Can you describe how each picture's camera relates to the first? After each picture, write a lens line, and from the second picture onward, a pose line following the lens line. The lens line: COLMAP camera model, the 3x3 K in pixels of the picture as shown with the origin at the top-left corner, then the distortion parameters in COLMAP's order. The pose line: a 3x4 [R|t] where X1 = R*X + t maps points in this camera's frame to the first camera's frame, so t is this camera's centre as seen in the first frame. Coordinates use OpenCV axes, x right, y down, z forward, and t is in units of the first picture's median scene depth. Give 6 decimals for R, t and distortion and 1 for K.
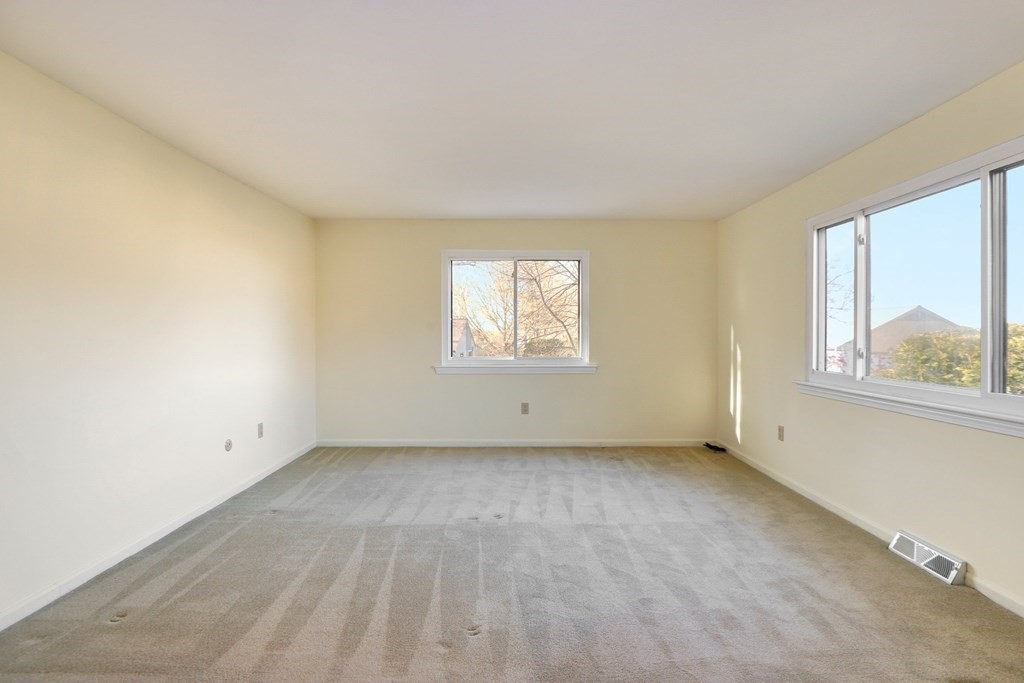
lens RADIAL K [[483.7, 0, 513.2], [0, 483.7, 335.3], [0, 0, 1]] dist [-0.021386, 0.000665]
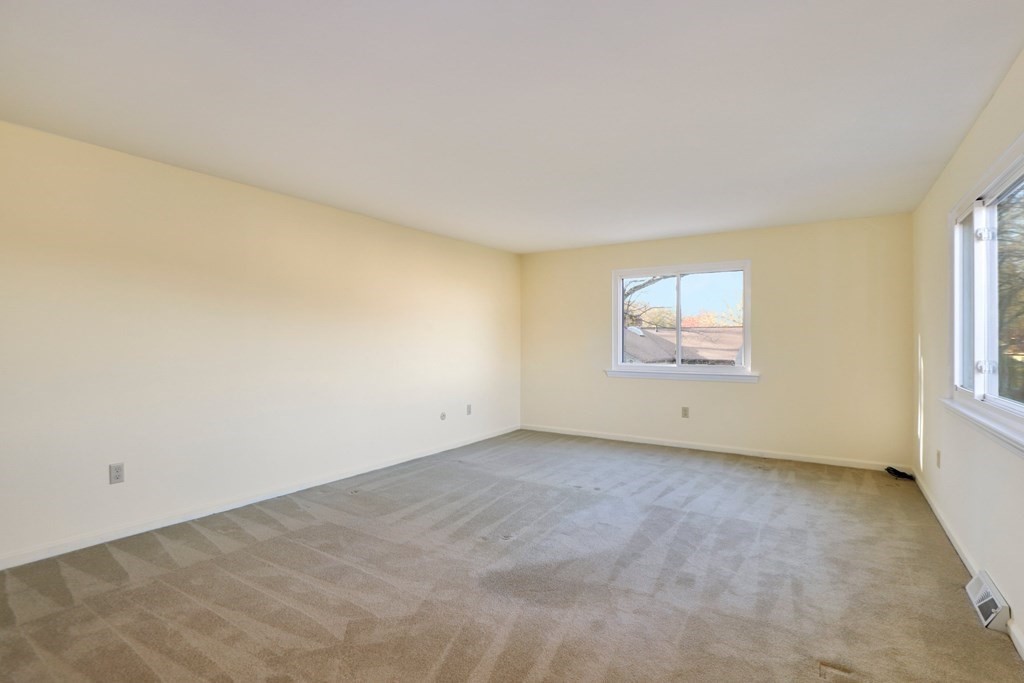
lens RADIAL K [[498.1, 0, 527.1], [0, 498.1, 338.4], [0, 0, 1]] dist [-0.017880, 0.000215]
pose [[0.838284, -0.000603, -0.545233, 0.550593], [-0.003252, 0.999976, -0.006105, -0.007944], [0.545224, 0.006891, 0.838262, -0.195747]]
